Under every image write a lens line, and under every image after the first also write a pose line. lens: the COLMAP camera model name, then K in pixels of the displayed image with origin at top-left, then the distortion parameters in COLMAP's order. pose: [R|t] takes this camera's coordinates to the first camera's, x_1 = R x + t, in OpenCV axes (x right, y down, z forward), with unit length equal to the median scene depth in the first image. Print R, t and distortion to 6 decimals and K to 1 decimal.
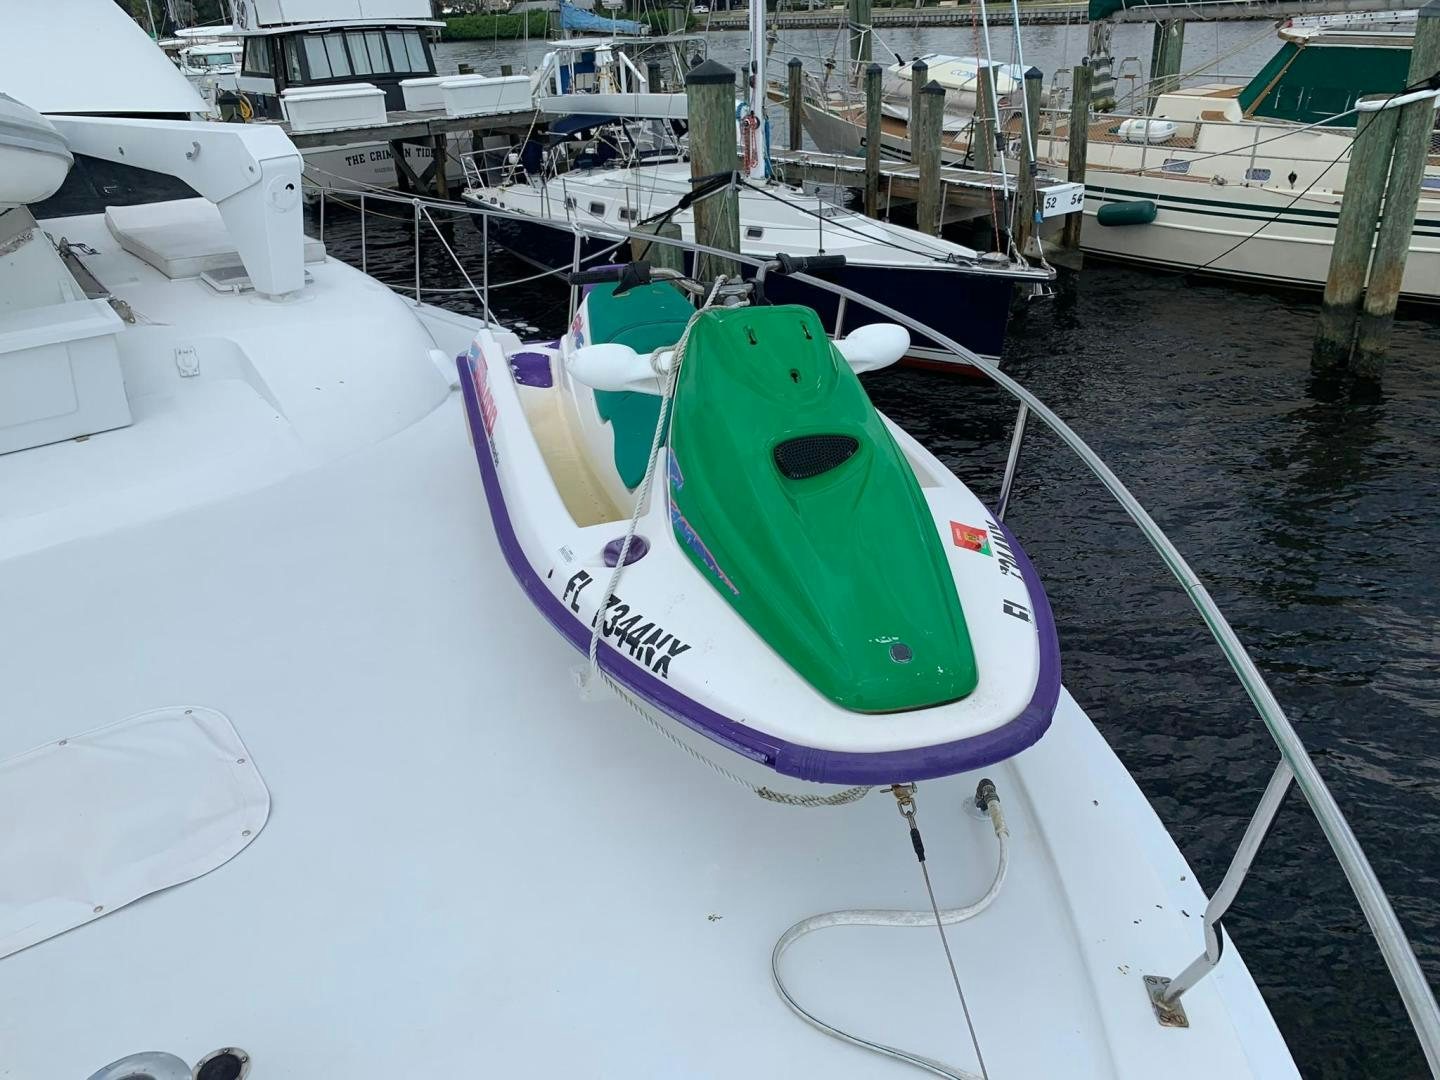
lens RADIAL K [[1076.2, 0, 720.6], [0, 1076.2, 517.7], [0, 0, 1]] dist [0.020921, -0.028998]
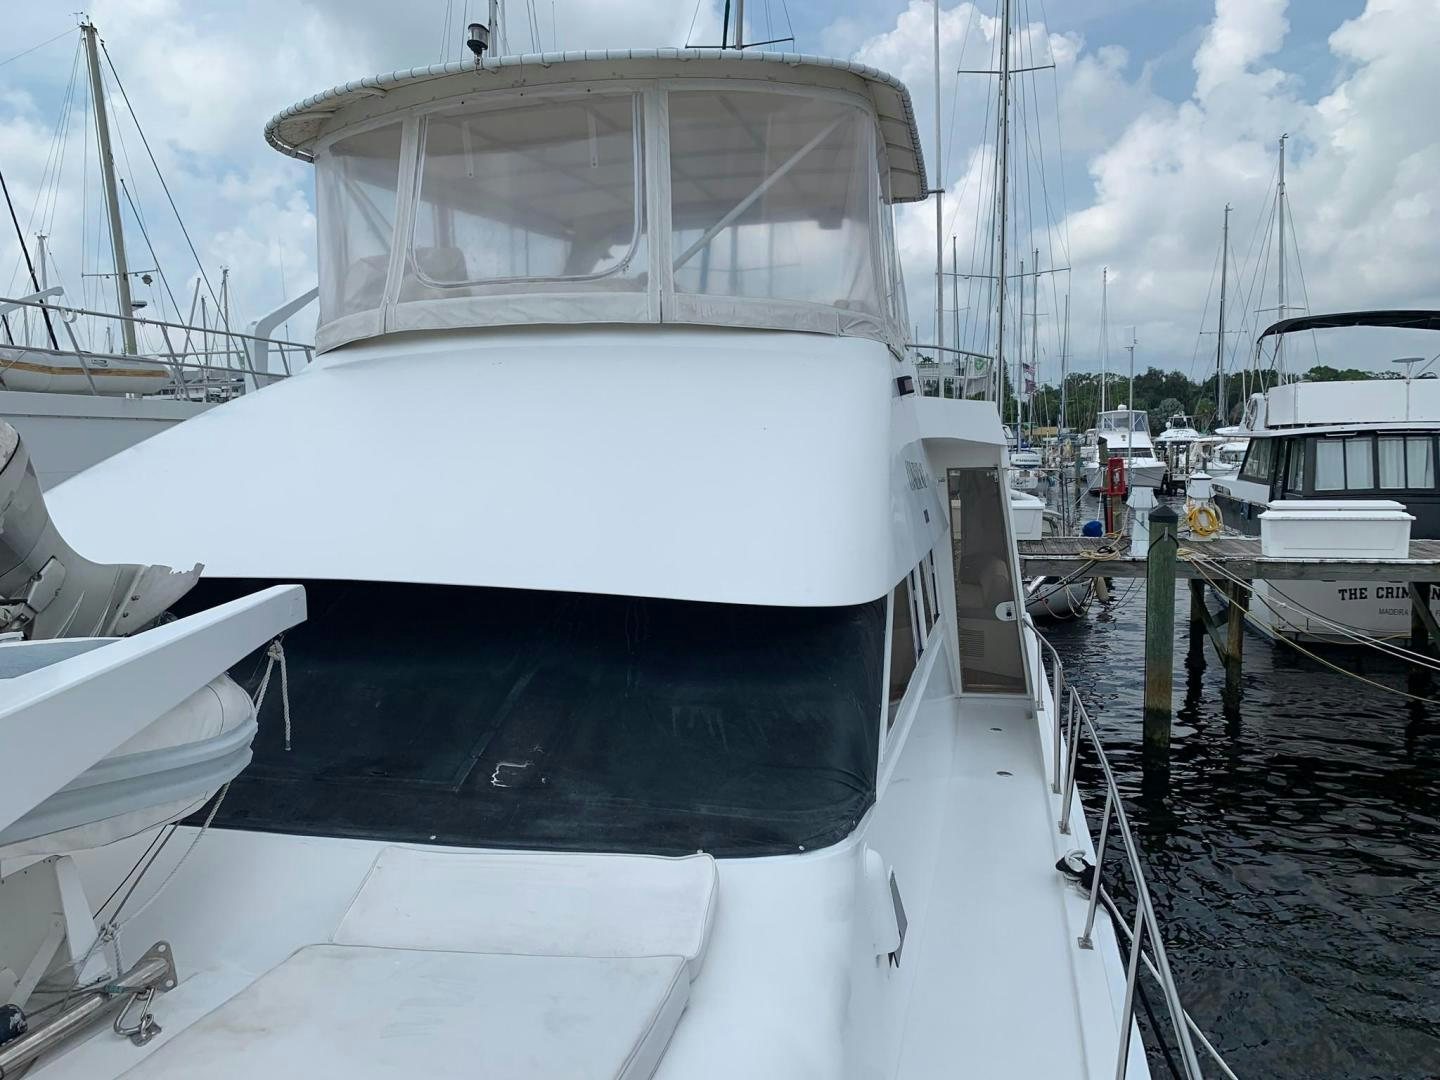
lens RADIAL K [[1076.2, 0, 731.9], [0, 1076.2, 536.0], [0, 0, 1]] dist [0.020921, -0.028998]
pose [[0.647243, 0.099312, -0.755787, -0.101134], [-0.334921, 0.927701, -0.164919, -0.179937], [0.684766, 0.359872, 0.633709, 0.390541]]
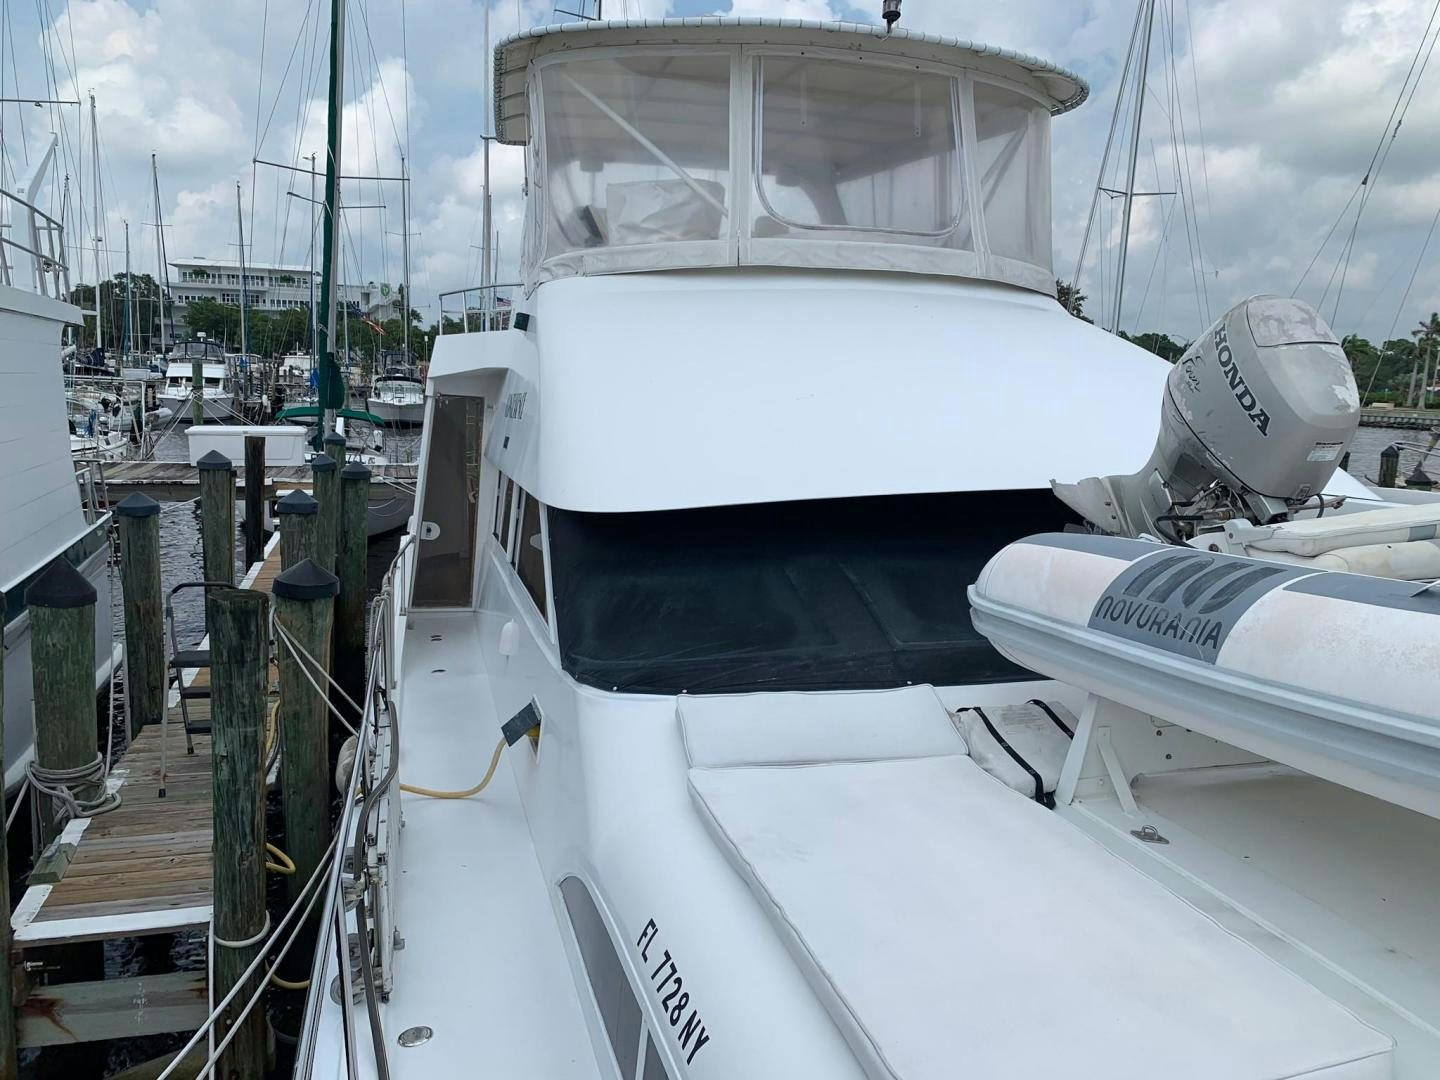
lens RADIAL K [[1076.2, 0, 728.4], [0, 1076.2, 538.2], [0, 0, 1]] dist [0.020921, -0.028998]
pose [[0.947062, 0.115901, -0.299400, -0.367950], [-0.196339, 0.946935, -0.254491, -0.061994], [0.254017, 0.299802, 0.919562, 0.169899]]
